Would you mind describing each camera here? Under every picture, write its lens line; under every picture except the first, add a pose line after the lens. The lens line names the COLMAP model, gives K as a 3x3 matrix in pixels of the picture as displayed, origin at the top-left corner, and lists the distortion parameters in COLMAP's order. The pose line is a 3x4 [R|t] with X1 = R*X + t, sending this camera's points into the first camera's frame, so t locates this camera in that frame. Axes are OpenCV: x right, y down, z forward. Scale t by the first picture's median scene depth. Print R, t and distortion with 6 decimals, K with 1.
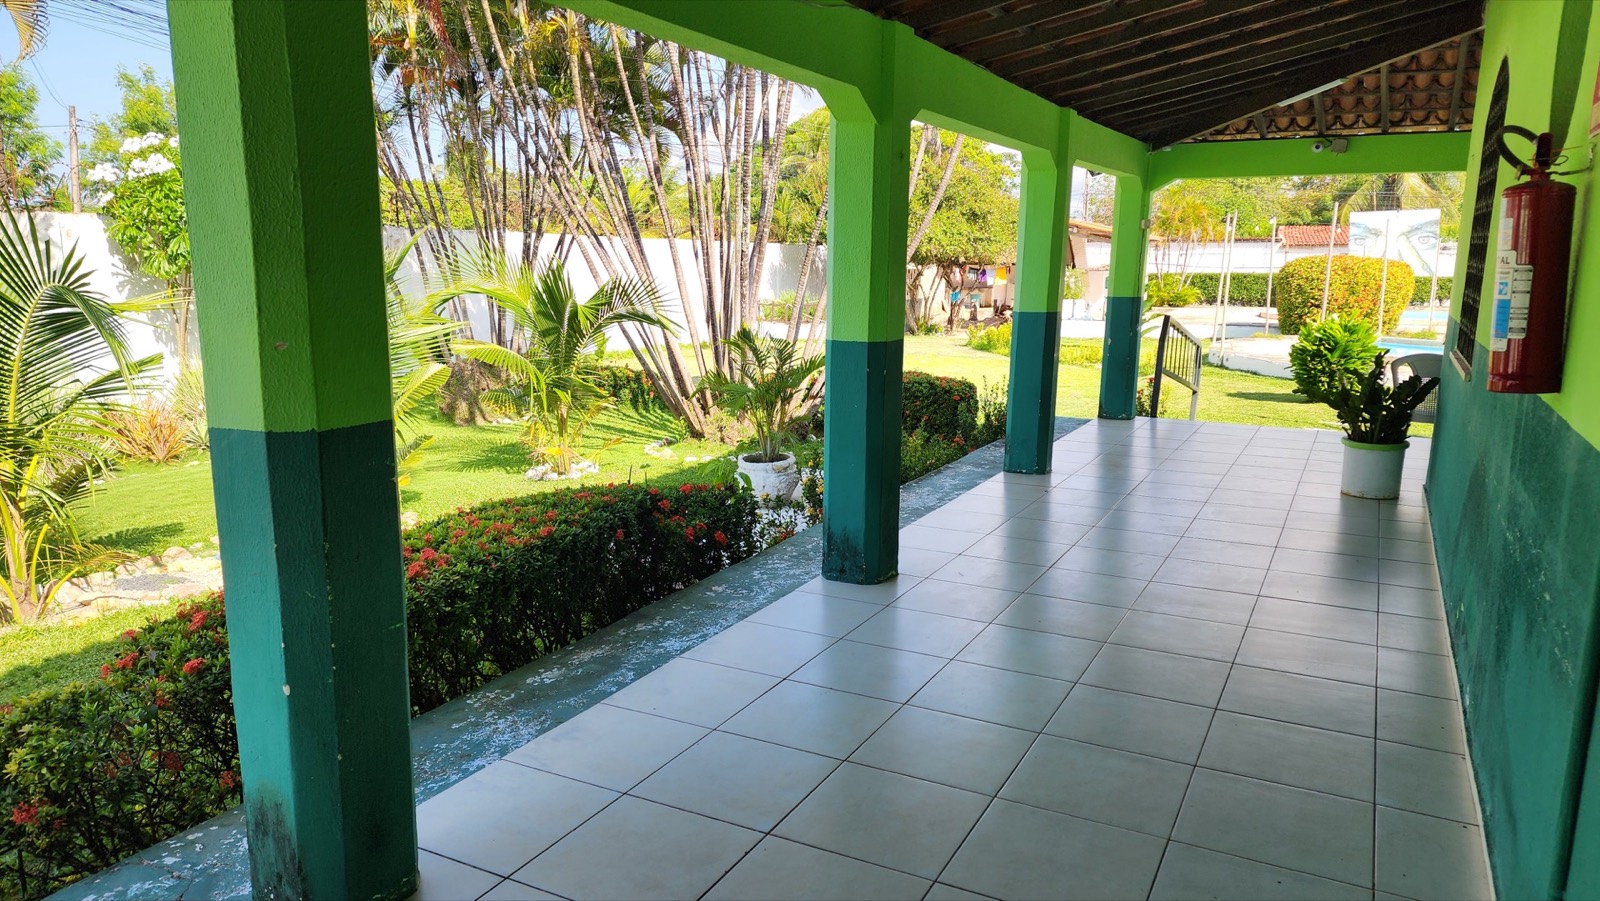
lens RADIAL K [[1095.0, 0, 800.0], [0, 1095.0, 450.5], [0, 0, 1]] dist [0.062089, 0.000432]
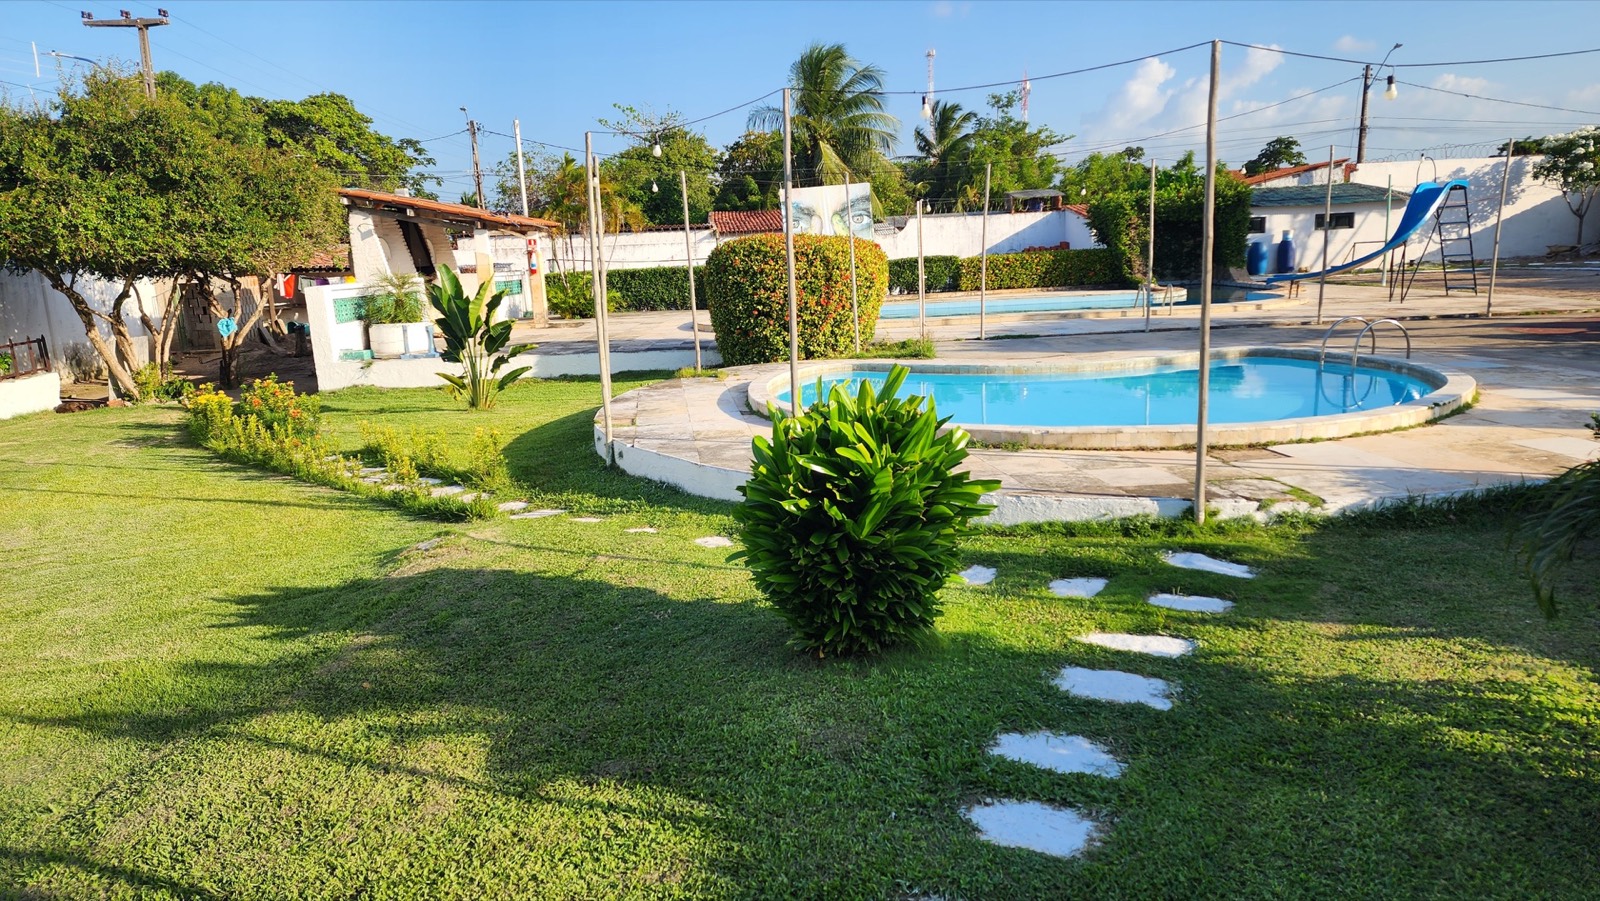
lens RADIAL K [[1095.0, 0, 800.0], [0, 1095.0, 450.5], [0, 0, 1]] dist [0.062089, 0.000432]
pose [[0.888670, -0.133377, 0.438722, 0.124242], [0.135831, 0.990392, 0.025954, -0.039938], [-0.437968, 0.036528, 0.898248, 0.269713]]
